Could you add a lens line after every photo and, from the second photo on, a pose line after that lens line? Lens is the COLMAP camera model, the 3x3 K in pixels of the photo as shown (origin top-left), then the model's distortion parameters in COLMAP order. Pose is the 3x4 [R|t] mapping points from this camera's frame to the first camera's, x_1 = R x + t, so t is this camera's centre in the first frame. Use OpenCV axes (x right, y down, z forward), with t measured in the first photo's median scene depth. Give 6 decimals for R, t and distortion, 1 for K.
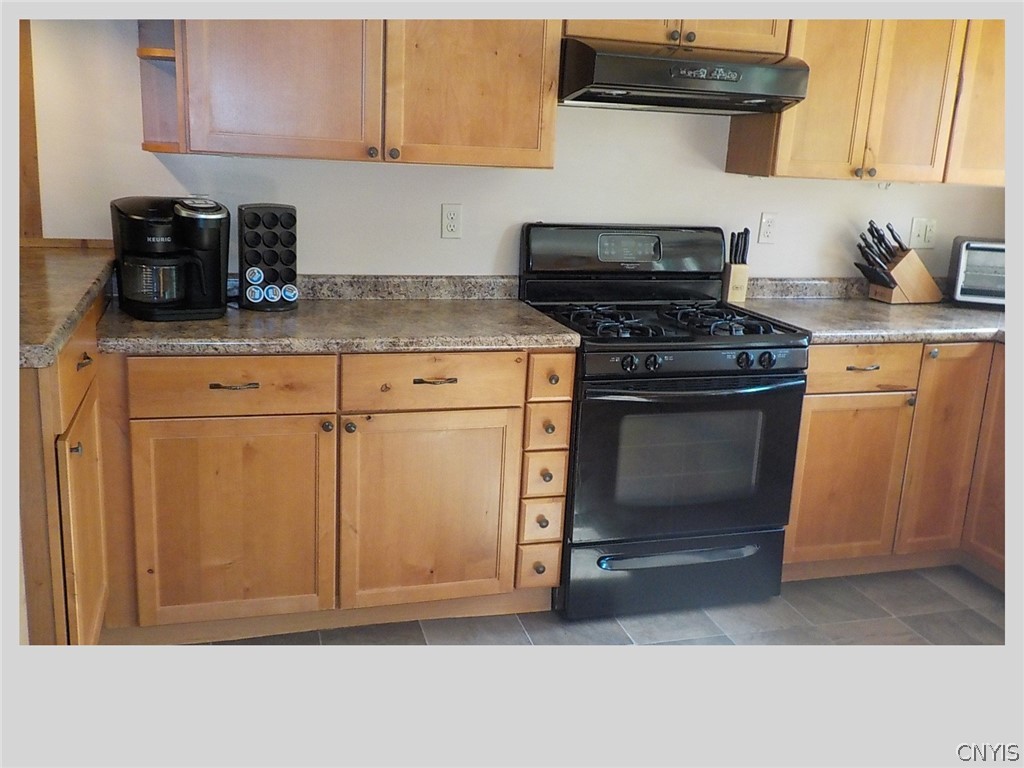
lens RADIAL K [[951.6, 0, 512.0], [0, 951.6, 384.0], [0, 0, 1]] dist [0.011235, 0.001498]
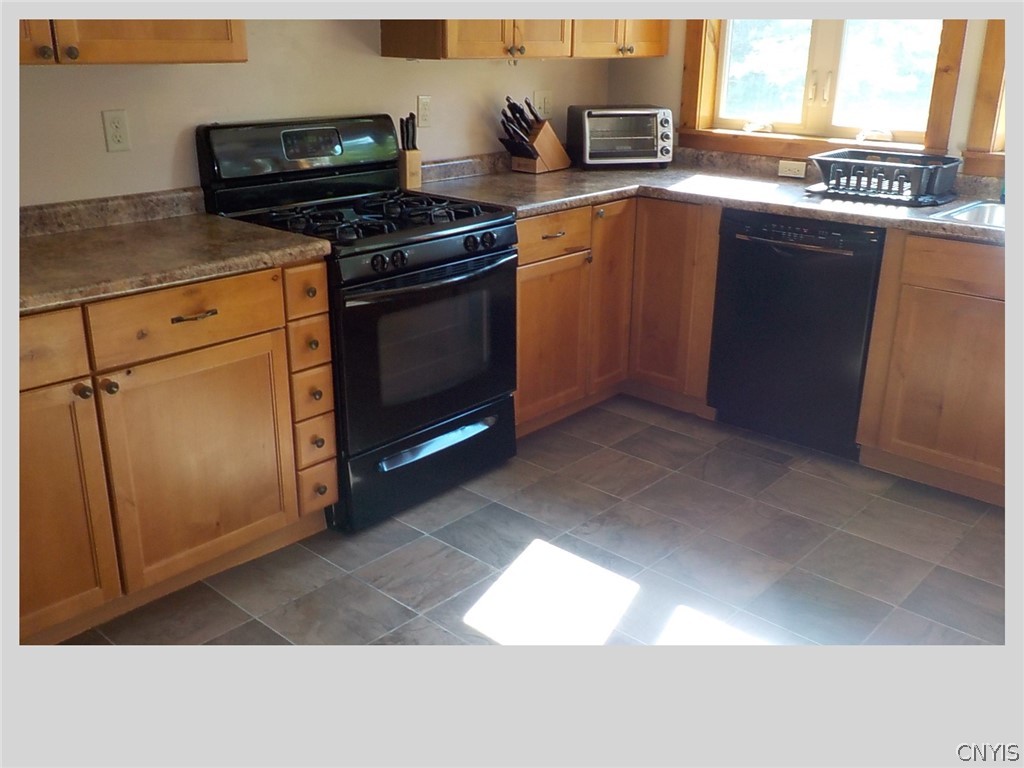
lens RADIAL K [[951.6, 0, 512.0], [0, 951.6, 384.0], [0, 0, 1]] dist [0.011235, 0.001498]
pose [[0.848231, -0.216162, 0.483506, -0.231355], [0.158249, 0.974657, 0.158119, -0.029715], [-0.505432, -0.057607, 0.860941, 0.072294]]
